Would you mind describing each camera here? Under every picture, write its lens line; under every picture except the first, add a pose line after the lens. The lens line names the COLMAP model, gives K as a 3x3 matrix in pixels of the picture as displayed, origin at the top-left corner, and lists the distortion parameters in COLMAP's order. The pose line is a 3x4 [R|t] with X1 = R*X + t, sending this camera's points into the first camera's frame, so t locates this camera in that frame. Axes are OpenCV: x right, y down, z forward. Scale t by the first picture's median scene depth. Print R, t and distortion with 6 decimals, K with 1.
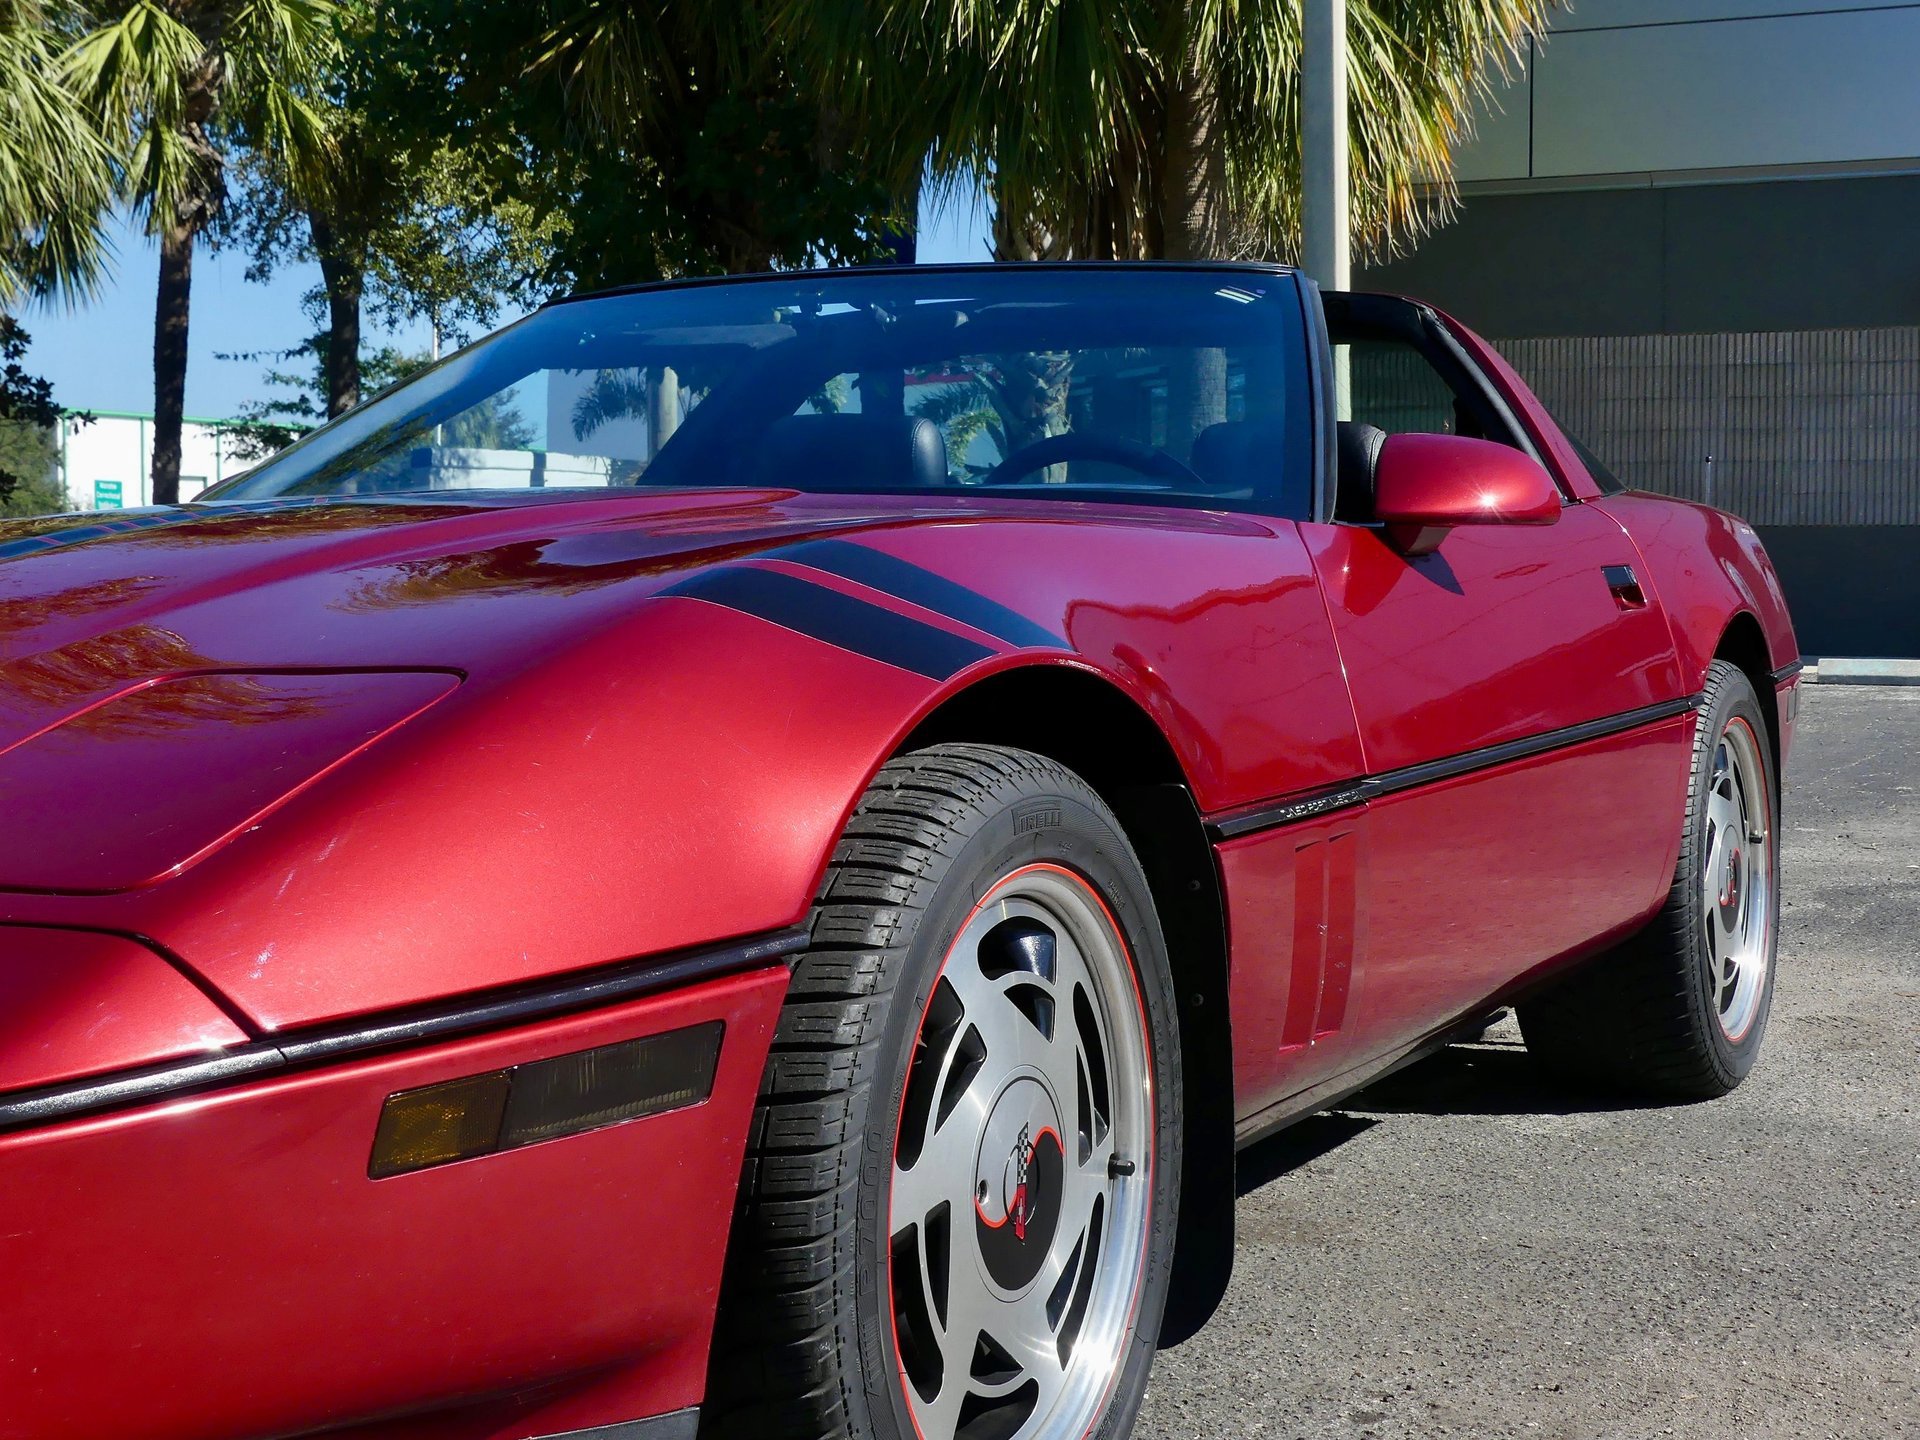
lens RADIAL K [[3297.9, 0, 997.6], [0, 3297.9, 623.2], [0, 0, 1]] dist [-0.018066, 0.066756]
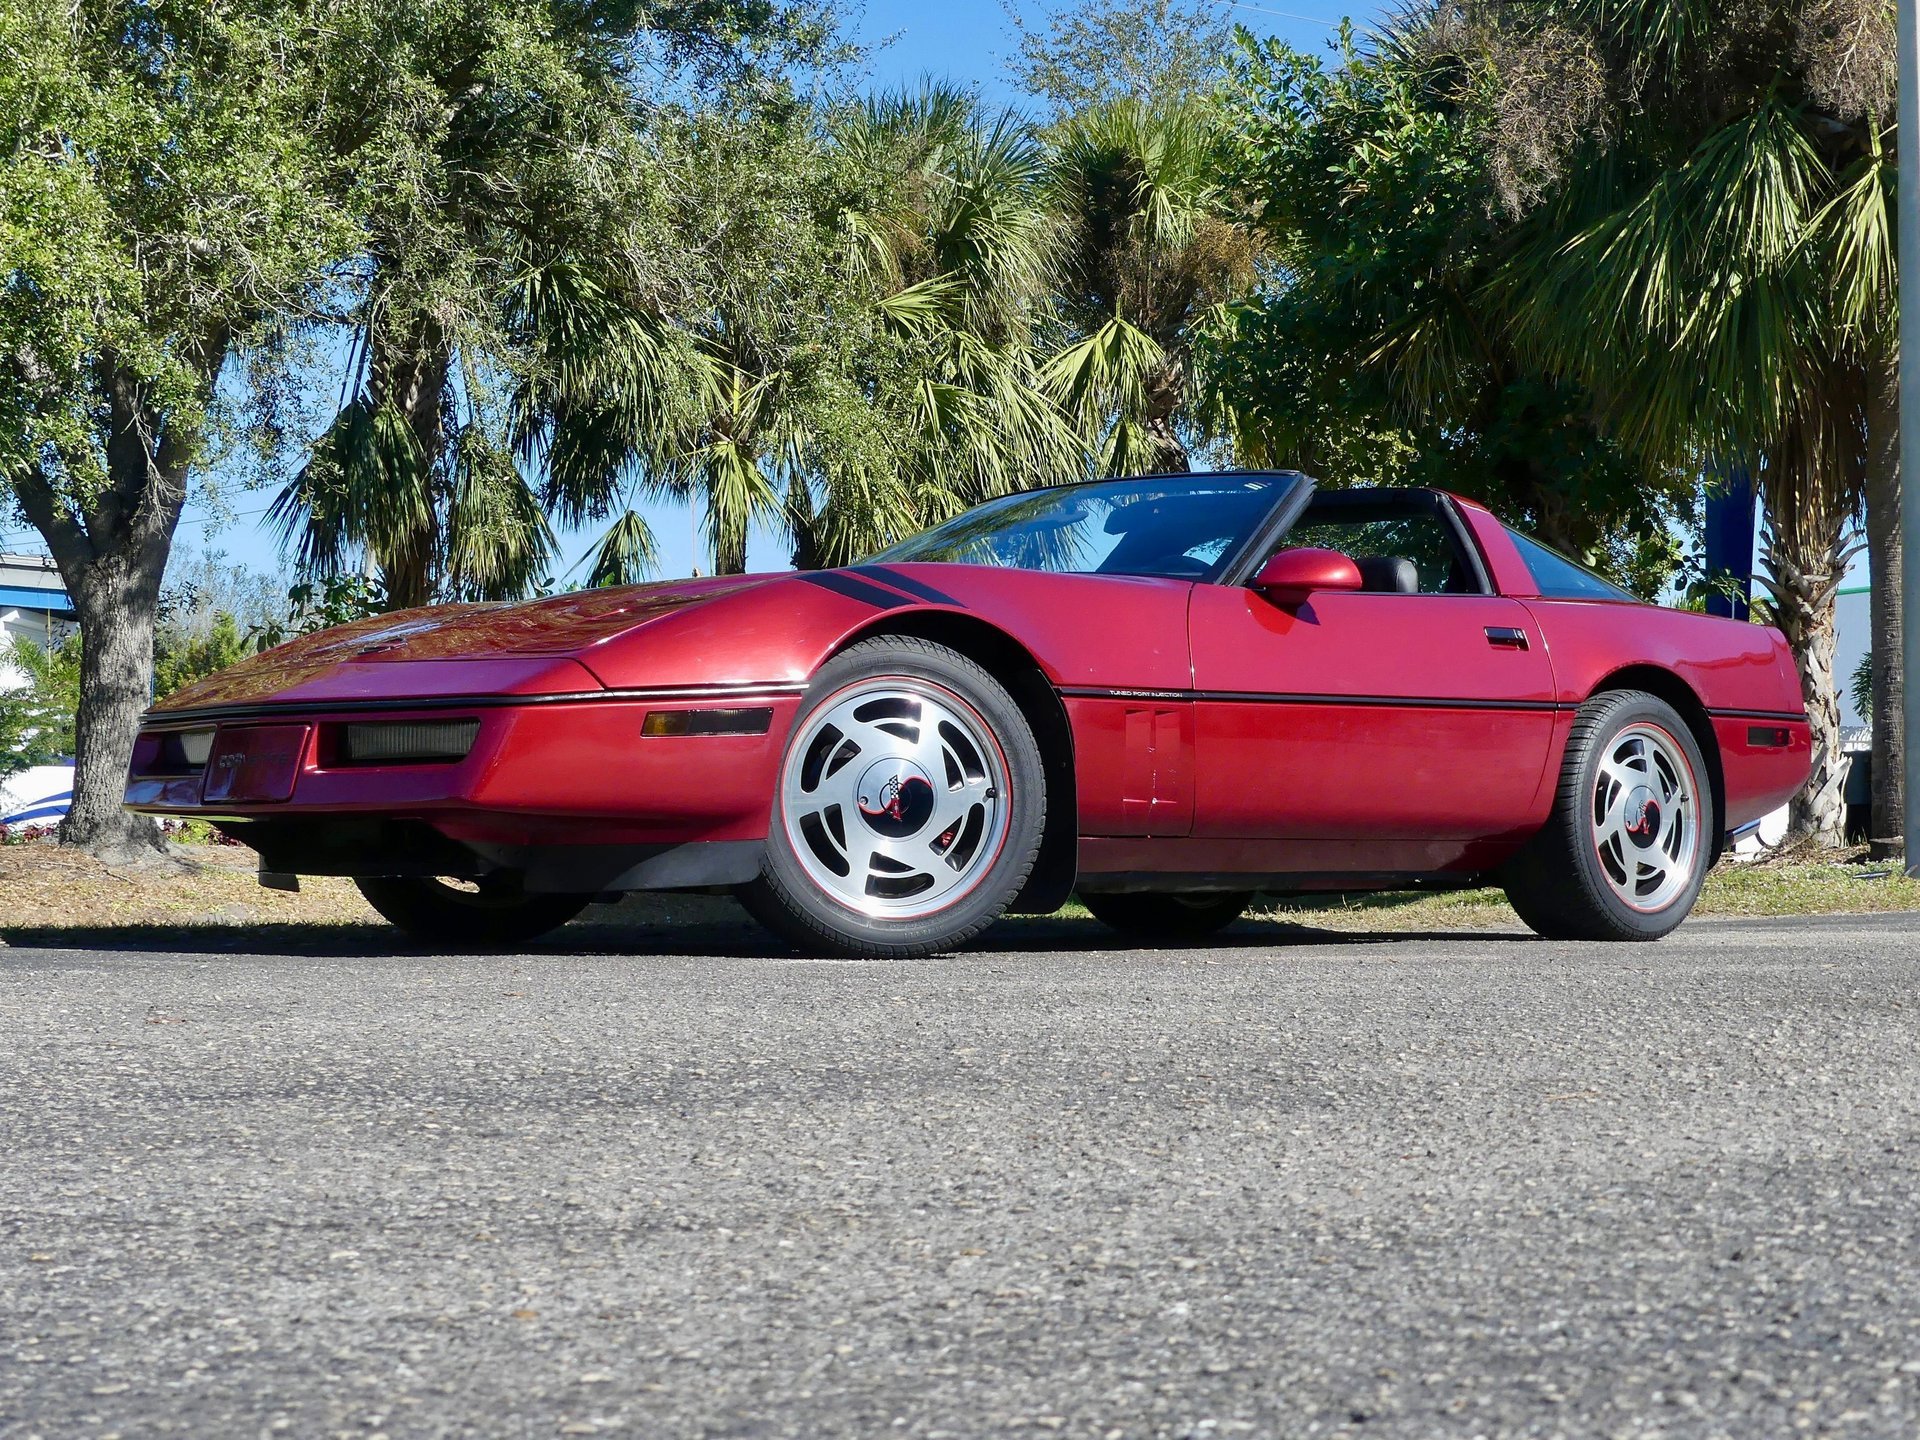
lens RADIAL K [[3297.9, 0, 997.6], [0, 3297.9, 623.2], [0, 0, 1]] dist [-0.018066, 0.066756]
pose [[0.950213, -0.017830, -0.311090, 0.063407], [-0.008862, 0.996411, -0.084179, 0.017997], [0.311474, 0.082745, 0.946645, -0.109906]]
